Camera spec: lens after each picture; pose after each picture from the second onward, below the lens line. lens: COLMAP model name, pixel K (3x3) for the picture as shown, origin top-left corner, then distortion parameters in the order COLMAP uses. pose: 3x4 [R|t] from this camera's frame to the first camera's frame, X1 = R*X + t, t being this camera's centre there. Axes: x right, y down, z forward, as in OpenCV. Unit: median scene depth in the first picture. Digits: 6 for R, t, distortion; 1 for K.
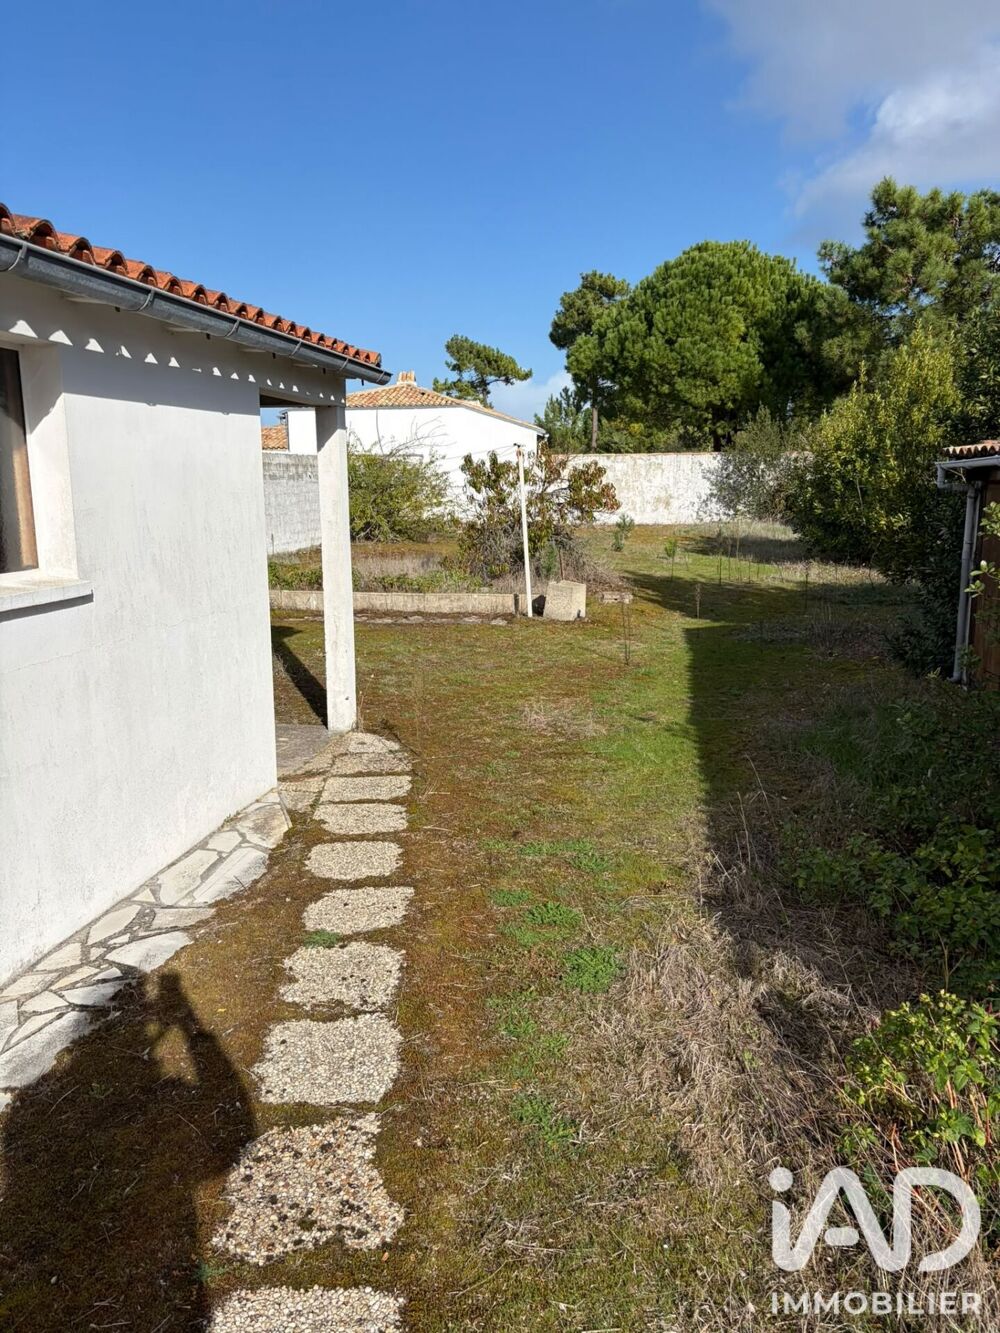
lens RADIAL K [[992.5, 0, 497.5], [0, 992.5, 660.8], [0, 0, 1]] dist [0.030140, -0.034720]
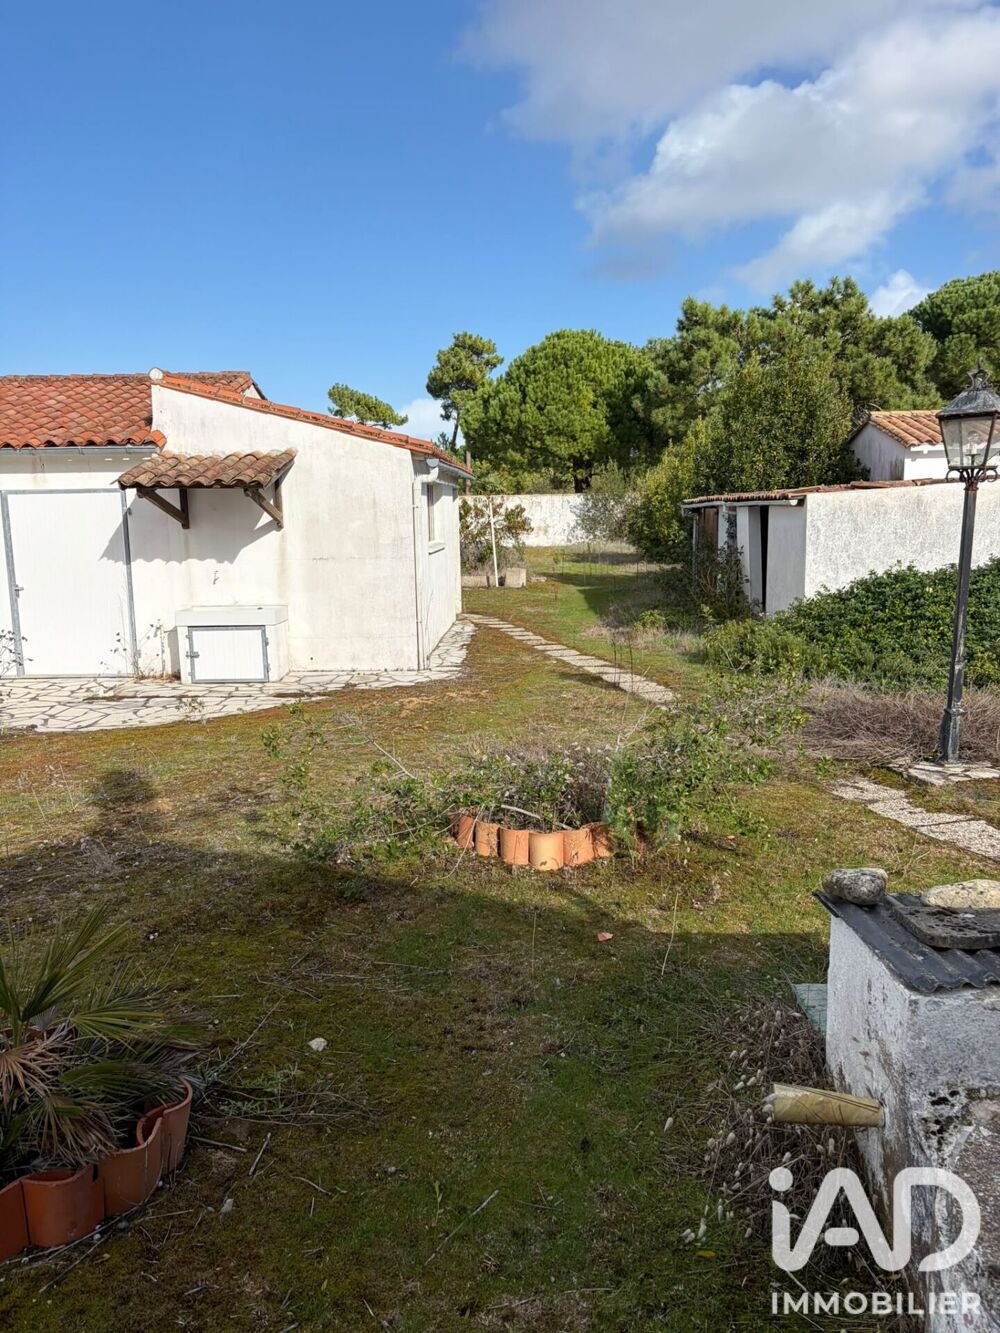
lens RADIAL K [[992.5, 0, 487.3], [0, 992.5, 678.6], [0, 0, 1]] dist [0.030140, -0.034720]
pose [[0.991298, -0.034248, 0.127100, -0.077357], [0.036277, 0.999248, -0.013686, 0.052403], [-0.126536, 0.018177, 0.991795, -0.295227]]
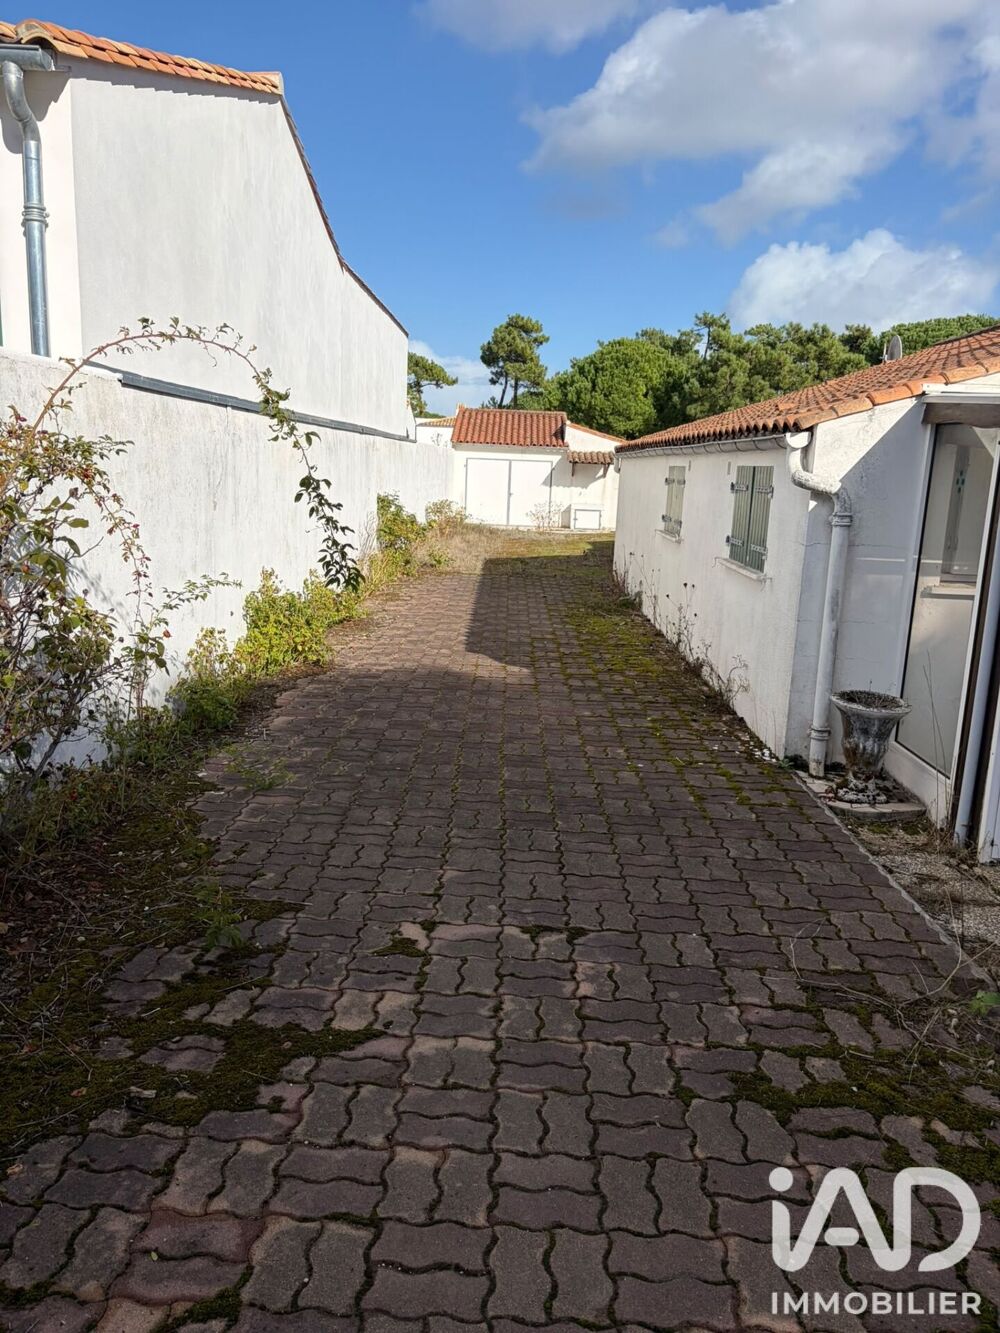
lens RADIAL K [[992.5, 0, 497.4], [0, 992.5, 667.1], [0, 0, 1]] dist [0.030140, -0.034720]
pose [[0.987033, 0.012333, 0.160041, -0.327792], [-0.016480, 0.999561, 0.024610, 0.146166], [-0.159667, -0.026928, 0.986804, -0.837495]]
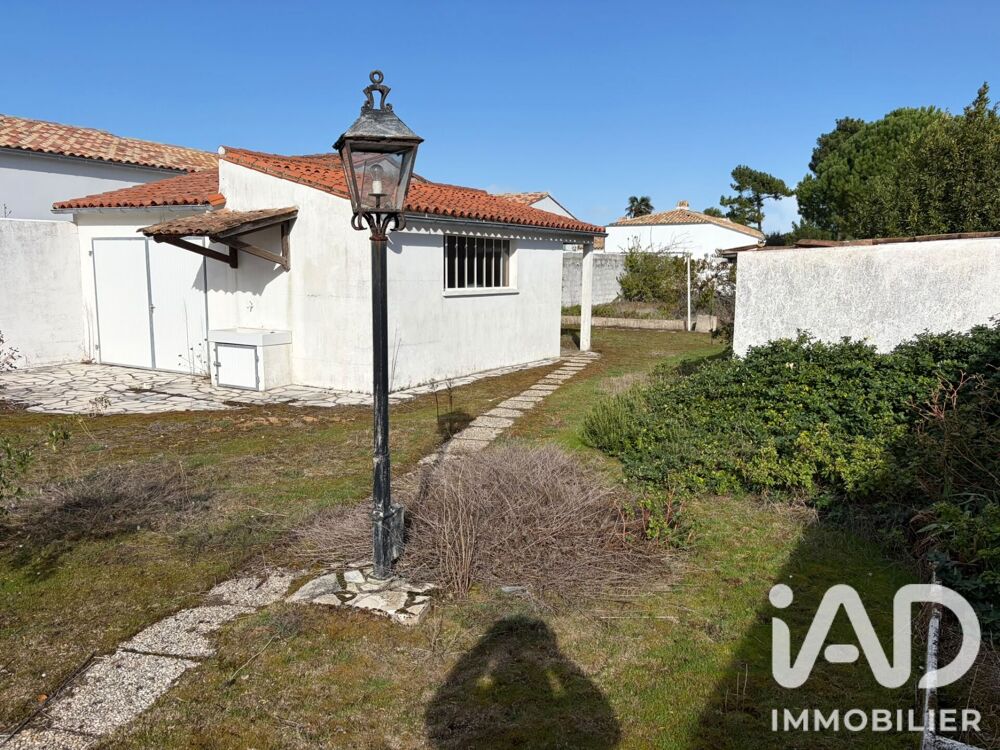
lens RADIAL K [[744.6, 0, 509.5], [0, 744.6, 377.9], [0, 0, 1]] dist [0.030140, -0.034720]
pose [[0.939794, 0.067258, -0.335058, 0.074015], [-0.077959, 0.996784, -0.018575, 0.040261], [0.332731, 0.043577, 0.942014, -0.227480]]
